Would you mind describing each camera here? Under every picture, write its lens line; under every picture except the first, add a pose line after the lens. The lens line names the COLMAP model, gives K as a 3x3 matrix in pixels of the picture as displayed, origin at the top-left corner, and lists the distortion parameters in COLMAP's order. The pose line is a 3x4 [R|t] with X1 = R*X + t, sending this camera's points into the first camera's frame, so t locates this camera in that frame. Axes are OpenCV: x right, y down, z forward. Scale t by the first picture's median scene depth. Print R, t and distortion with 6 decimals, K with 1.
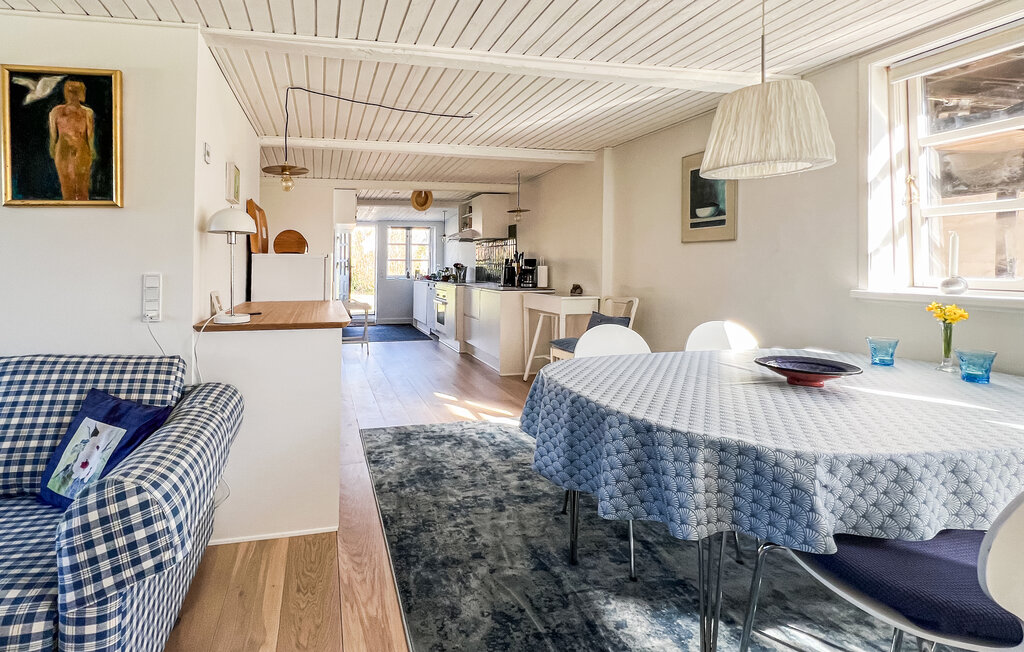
lens RADIAL K [[813.7, 0, 512.0], [0, 813.7, 326.0], [0, 0, 1]] dist [0.000116, 0.000315]
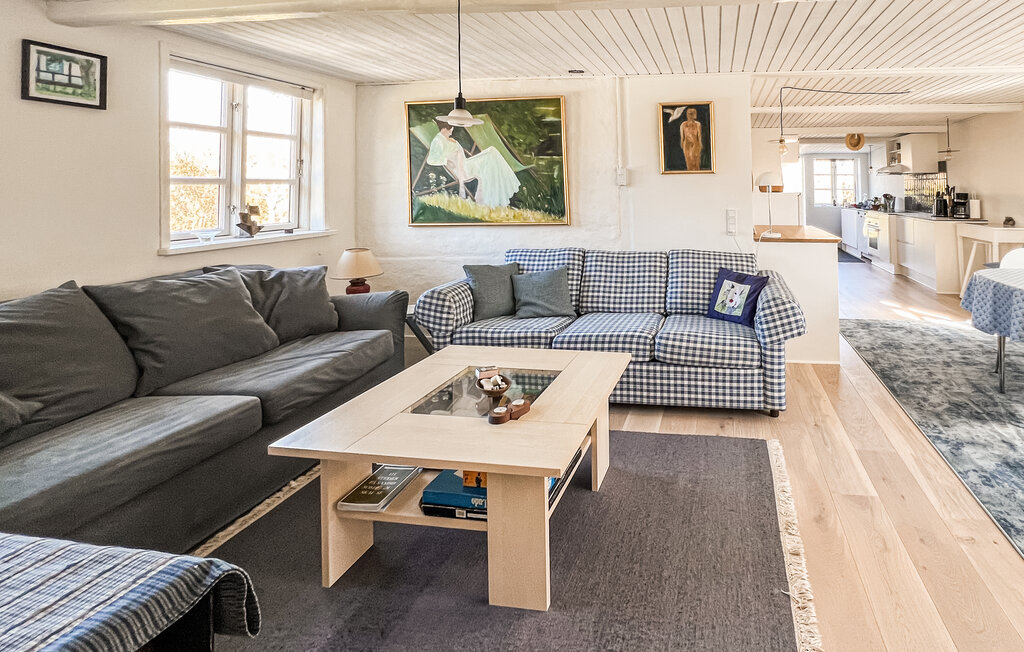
lens RADIAL K [[822.6, 0, 512.3], [0, 822.6, 123.0], [0, 0, 1]] dist [0.003181, 0.005346]
pose [[0.889638, -0.030051, -0.455677, -0.016781], [-0.039535, 0.989018, -0.142410, 0.017879], [0.454952, 0.144709, 0.878680, -0.573154]]
